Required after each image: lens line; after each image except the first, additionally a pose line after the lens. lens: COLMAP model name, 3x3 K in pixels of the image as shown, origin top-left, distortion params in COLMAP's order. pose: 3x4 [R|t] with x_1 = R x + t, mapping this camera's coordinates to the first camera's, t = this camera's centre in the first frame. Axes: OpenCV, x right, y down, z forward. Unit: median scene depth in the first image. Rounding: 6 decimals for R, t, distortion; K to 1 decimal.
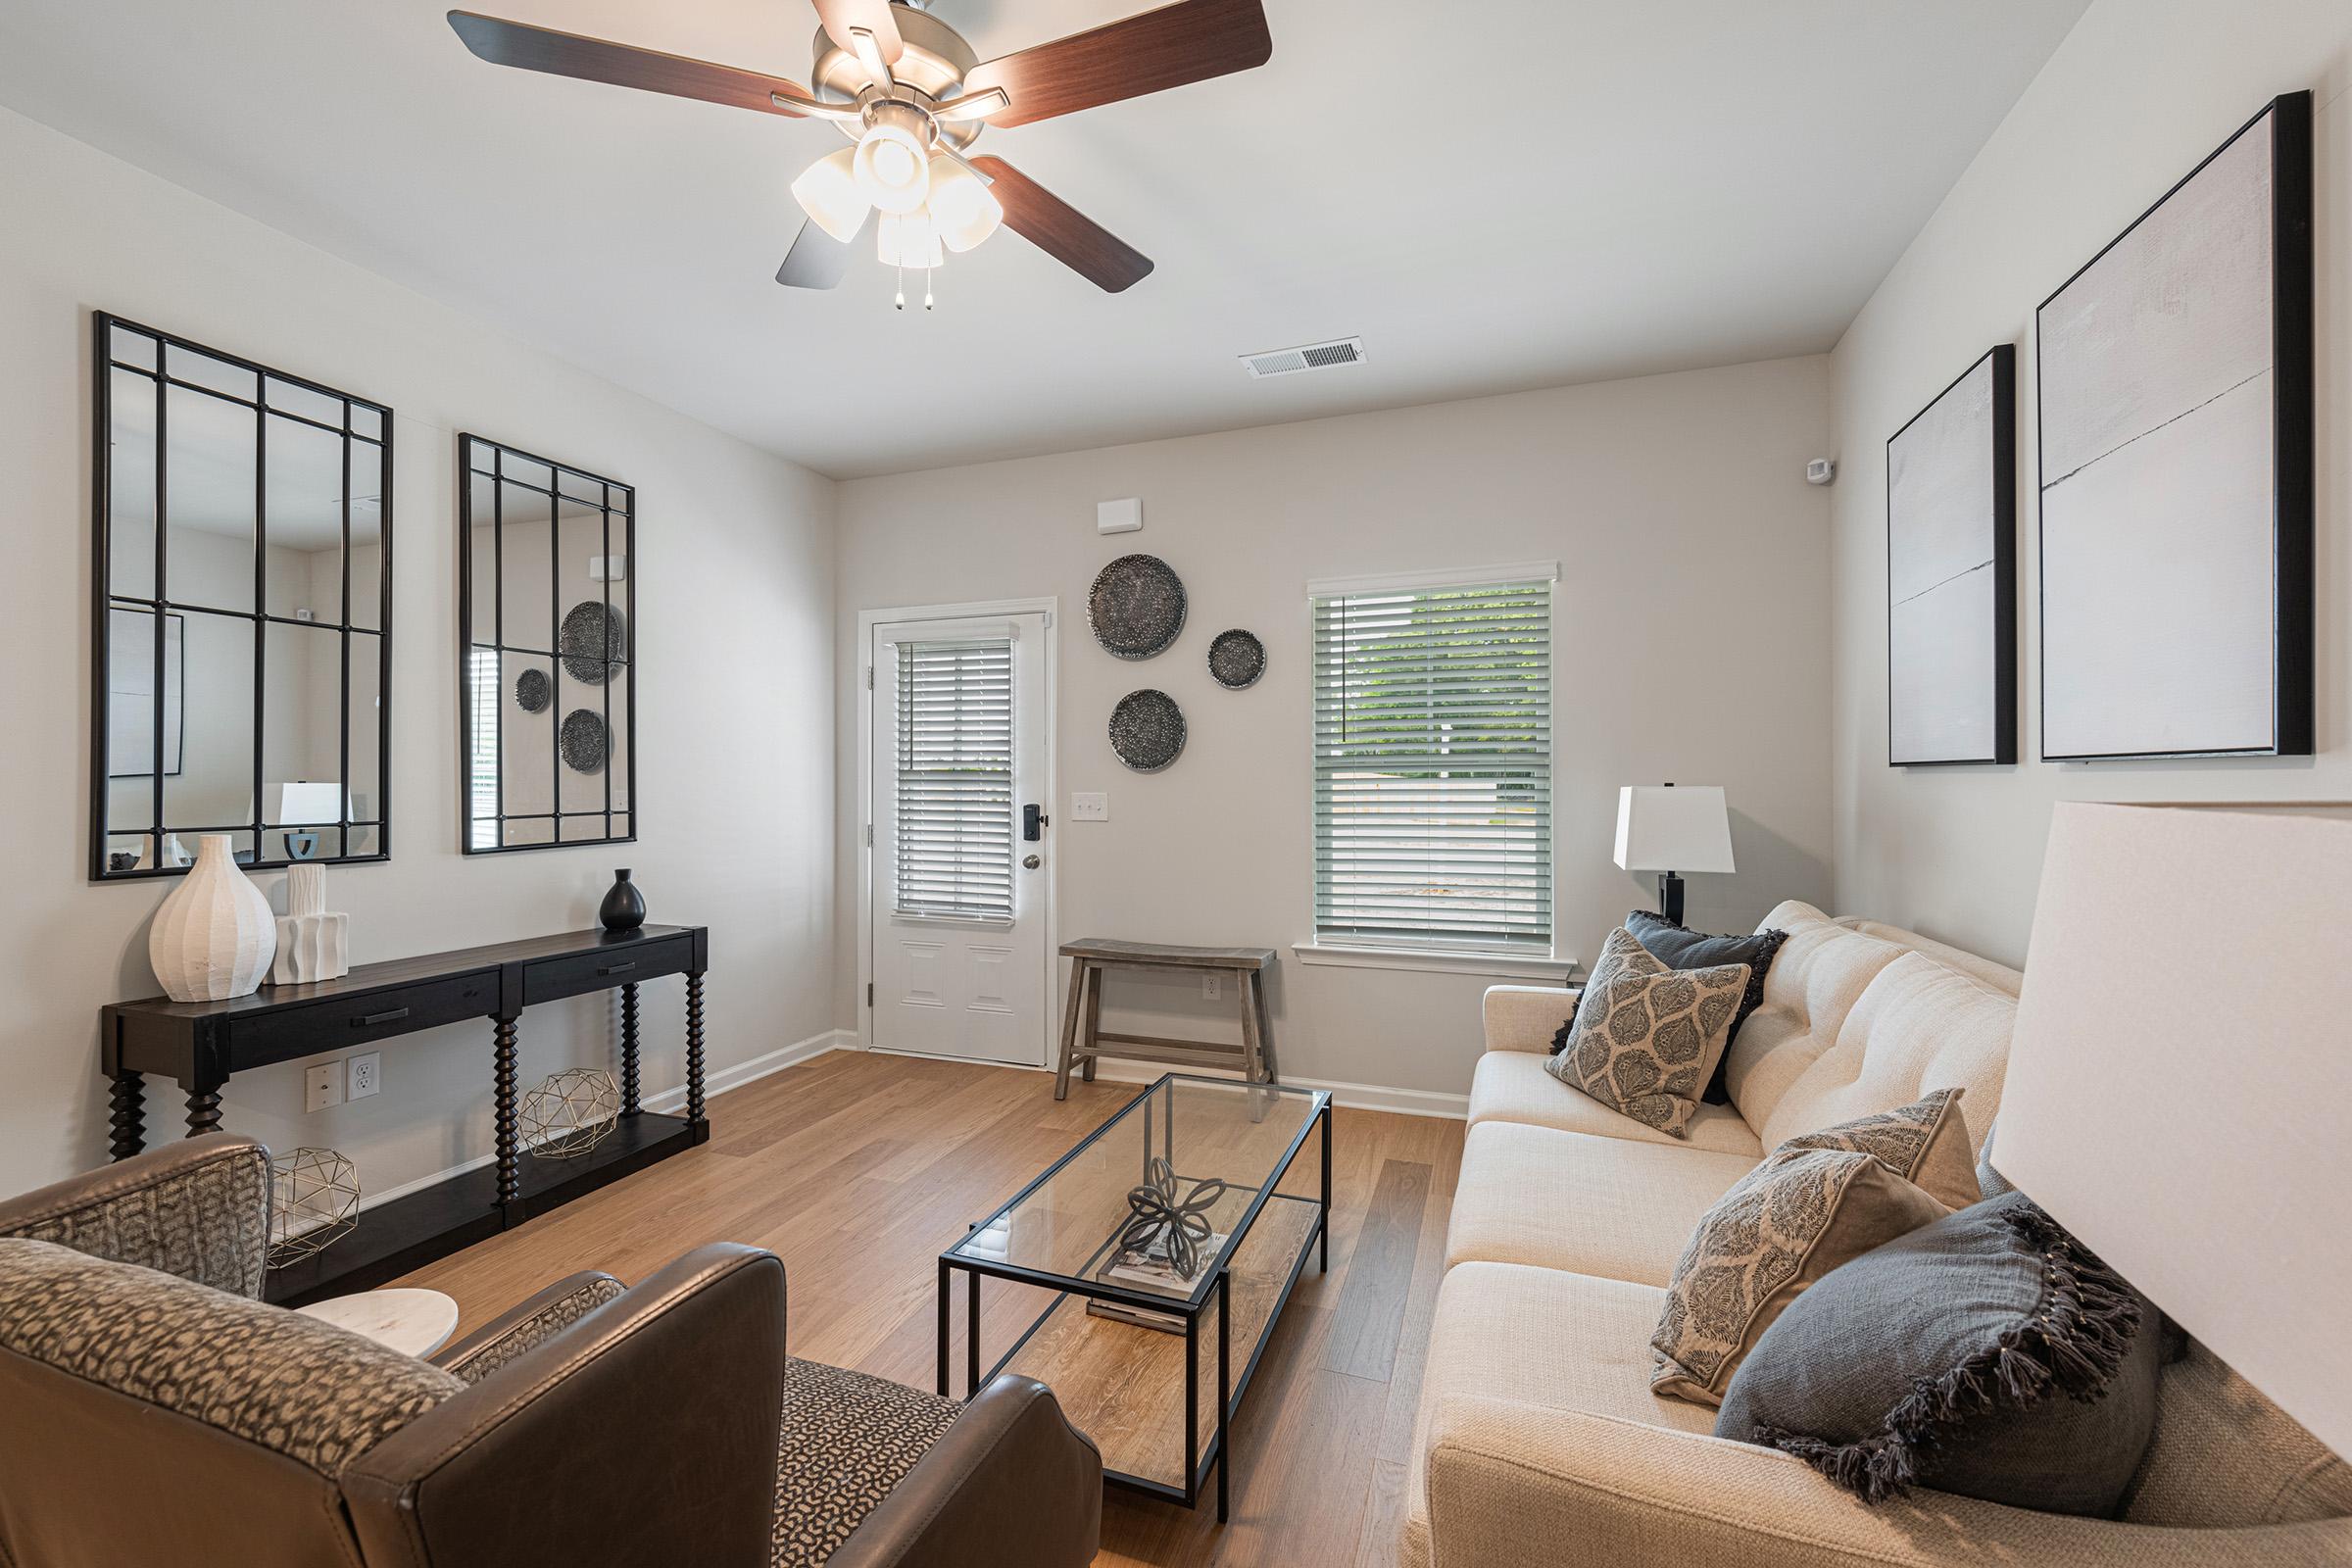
lens RADIAL K [[958.0, 0, 1161.5], [0, 958.0, 769.1], [0, 0, 1]] dist [-0.002100, -0.001148]
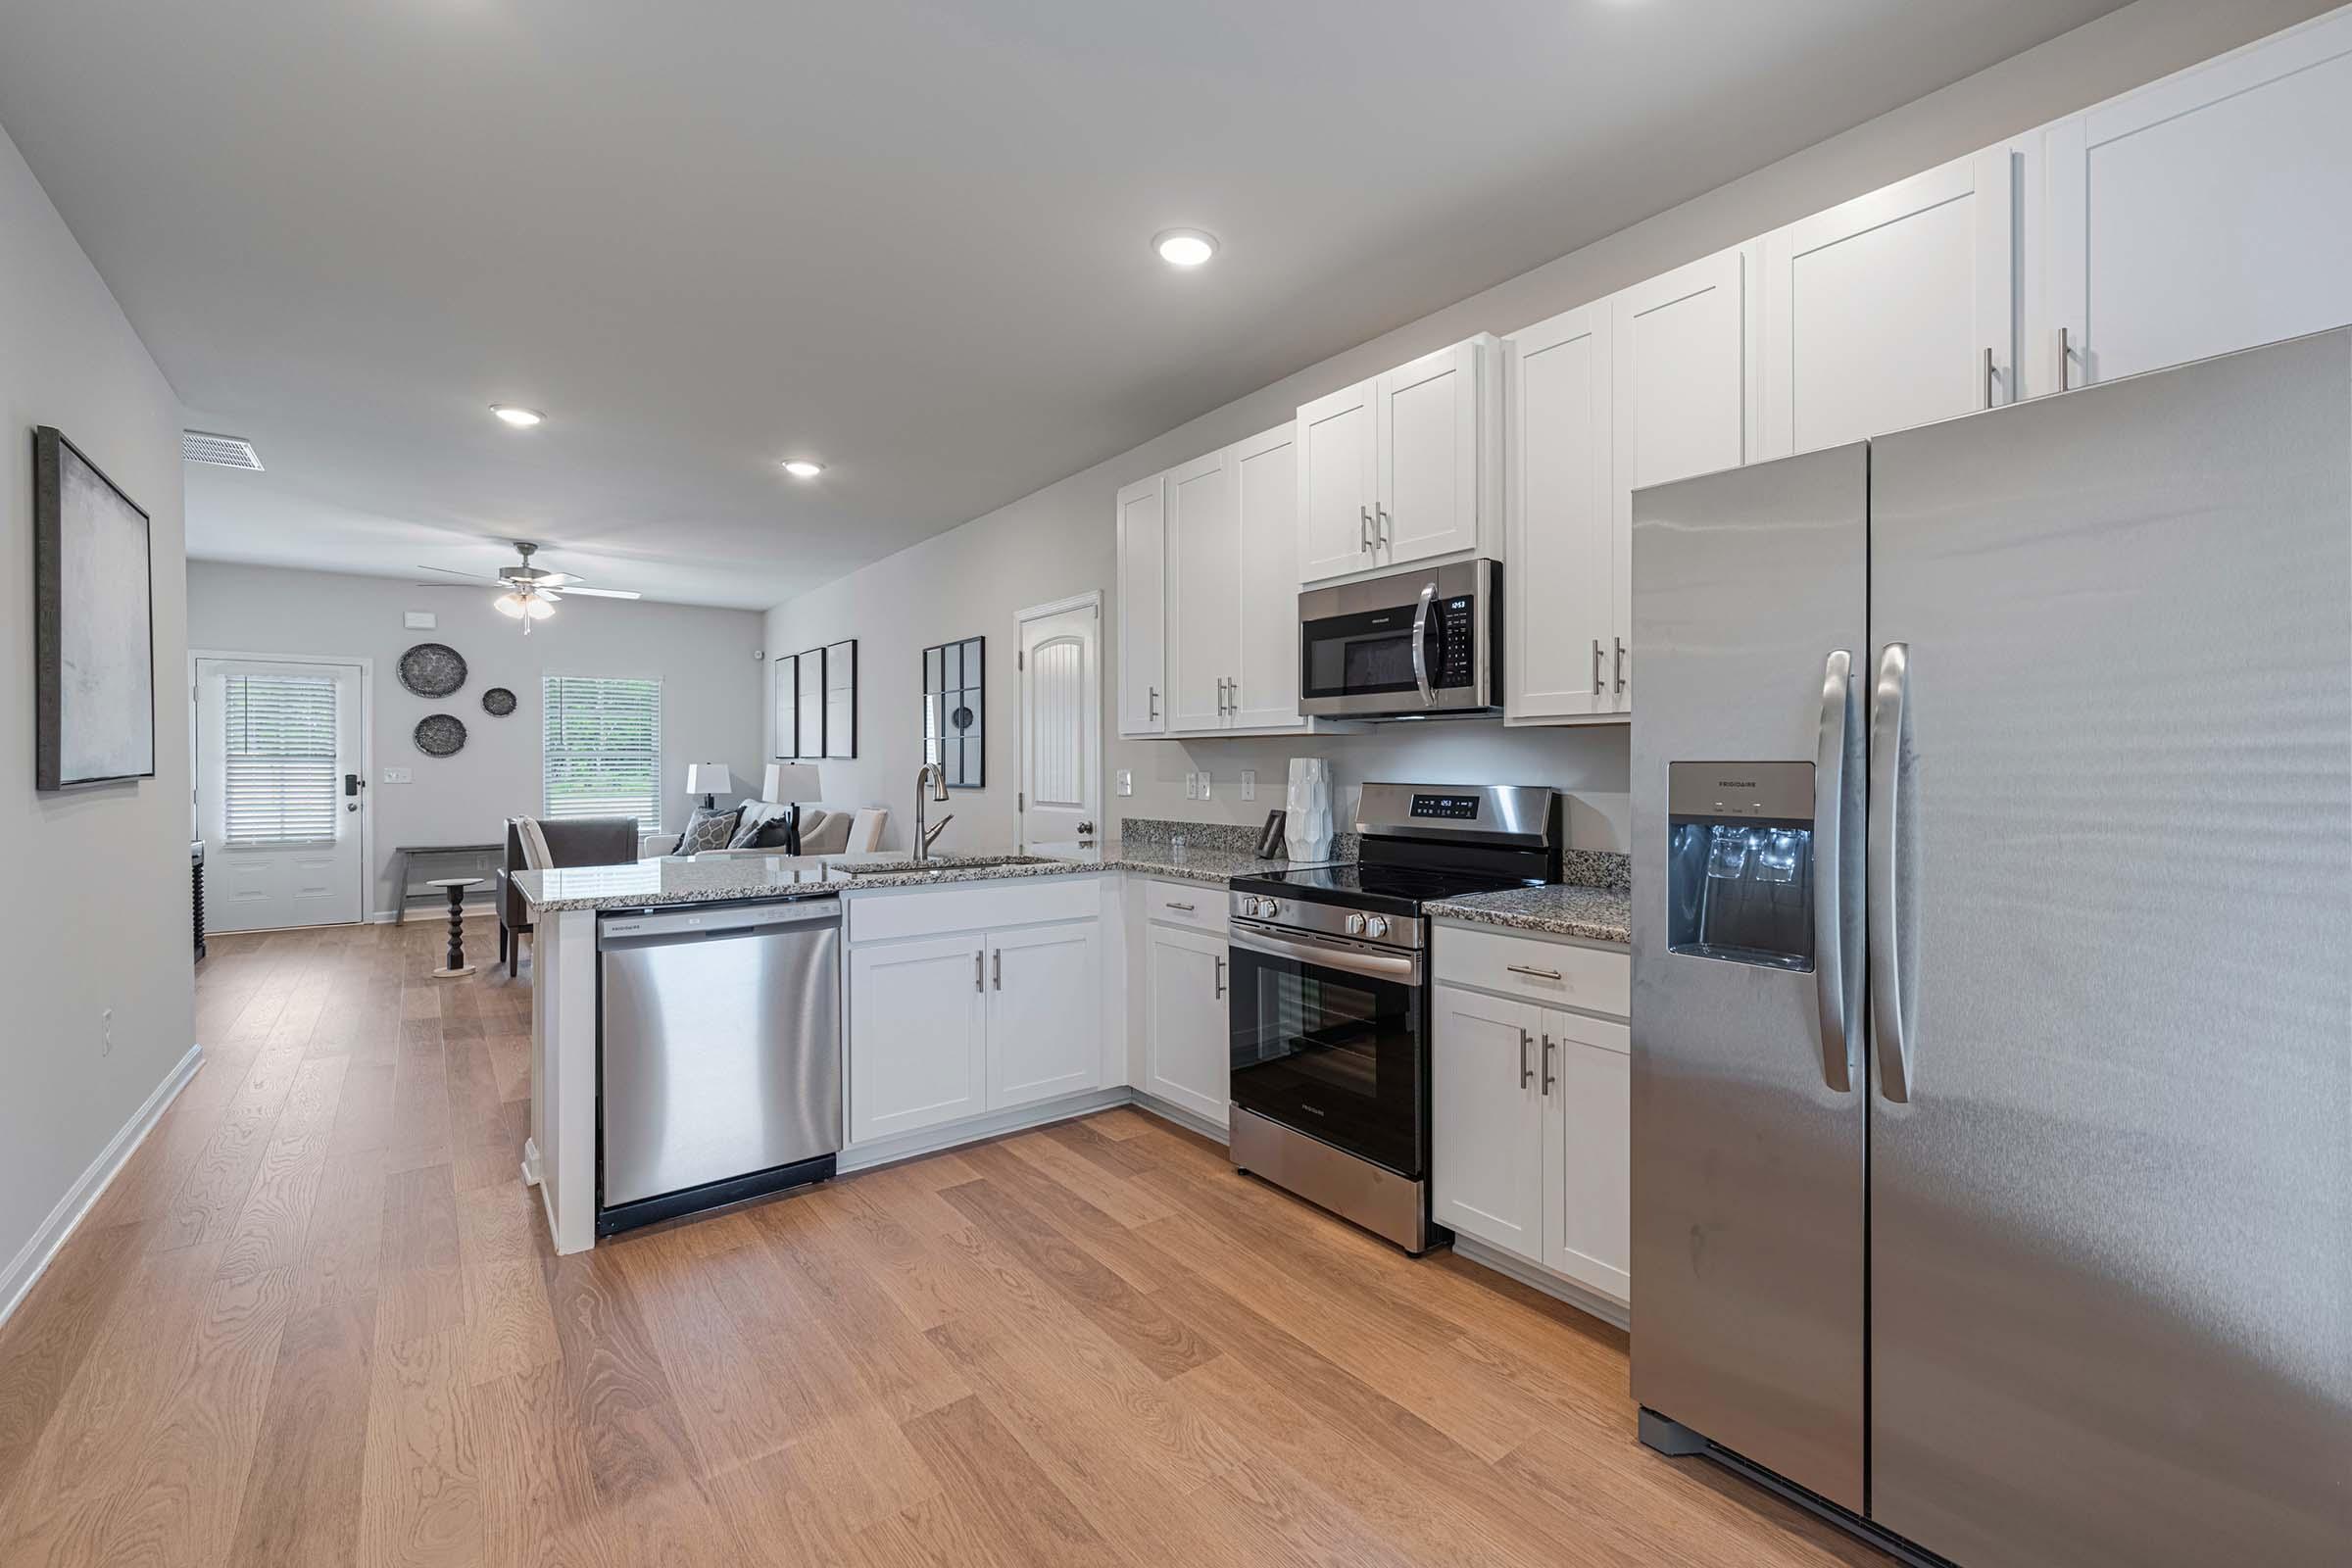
lens RADIAL K [[958.0, 0, 1196.4], [0, 958.0, 769.0], [0, 0, 1]] dist [-0.002100, -0.001148]
pose [[0.524811, -0.001477, 0.851218, -0.849521], [-0.010888, 0.999905, 0.008448, -0.005867], [-0.851149, -0.013701, 0.524745, -1.298618]]
